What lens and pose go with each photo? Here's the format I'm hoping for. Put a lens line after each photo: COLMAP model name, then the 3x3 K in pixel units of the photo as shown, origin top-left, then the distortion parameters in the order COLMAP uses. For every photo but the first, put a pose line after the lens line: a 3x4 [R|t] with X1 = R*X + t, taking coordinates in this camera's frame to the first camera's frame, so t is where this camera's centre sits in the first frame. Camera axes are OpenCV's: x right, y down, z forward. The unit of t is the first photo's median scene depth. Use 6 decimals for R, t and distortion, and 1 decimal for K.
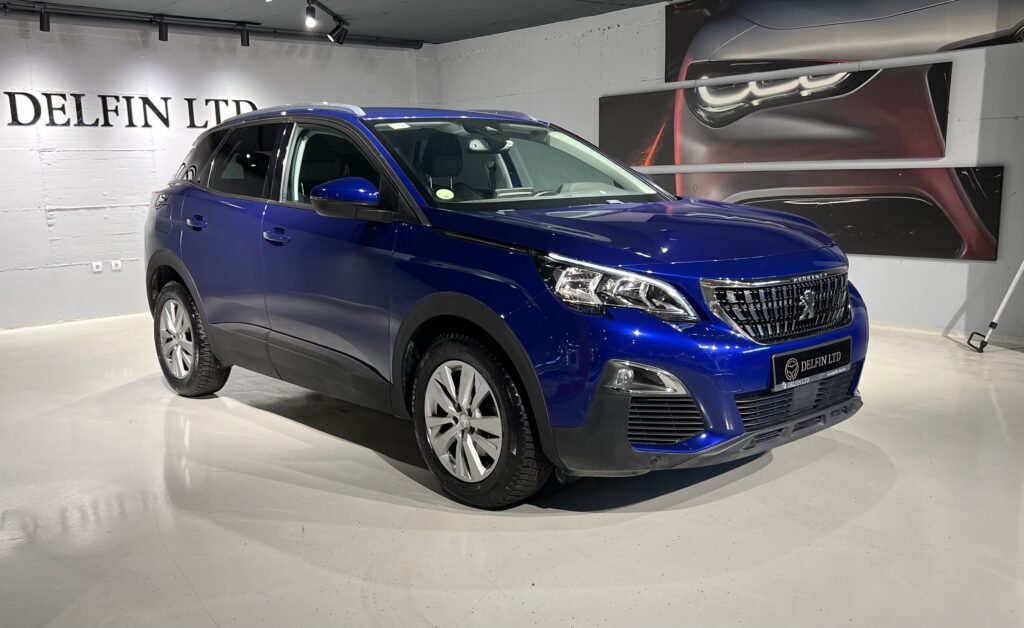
lens RADIAL K [[983.9, 0, 536.7], [0, 983.9, 334.4], [0, 0, 1]] dist [0.057113, 0.000000]
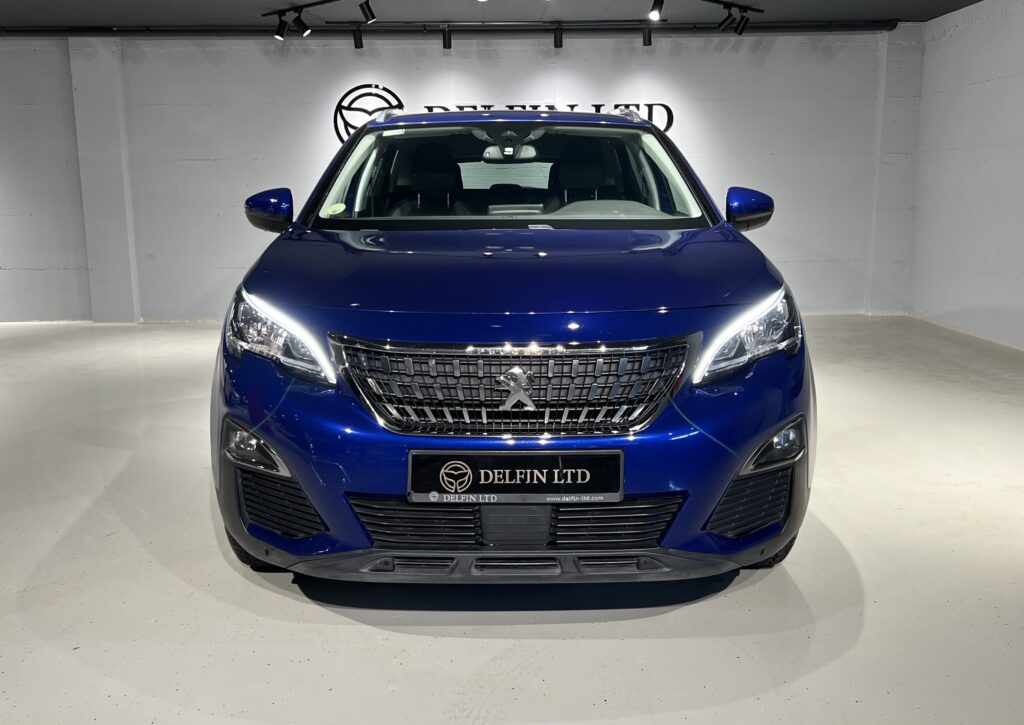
lens RADIAL K [[1036.1, 0, 508.8], [0, 1036.1, 364.1], [0, 0, 1]] dist [0.052029, 0.000000]
pose [[0.730569, 0.136350, -0.669087, 0.333722], [-0.126655, 0.989916, 0.063436, -0.041291], [0.670989, 0.038399, 0.740472, 0.209122]]
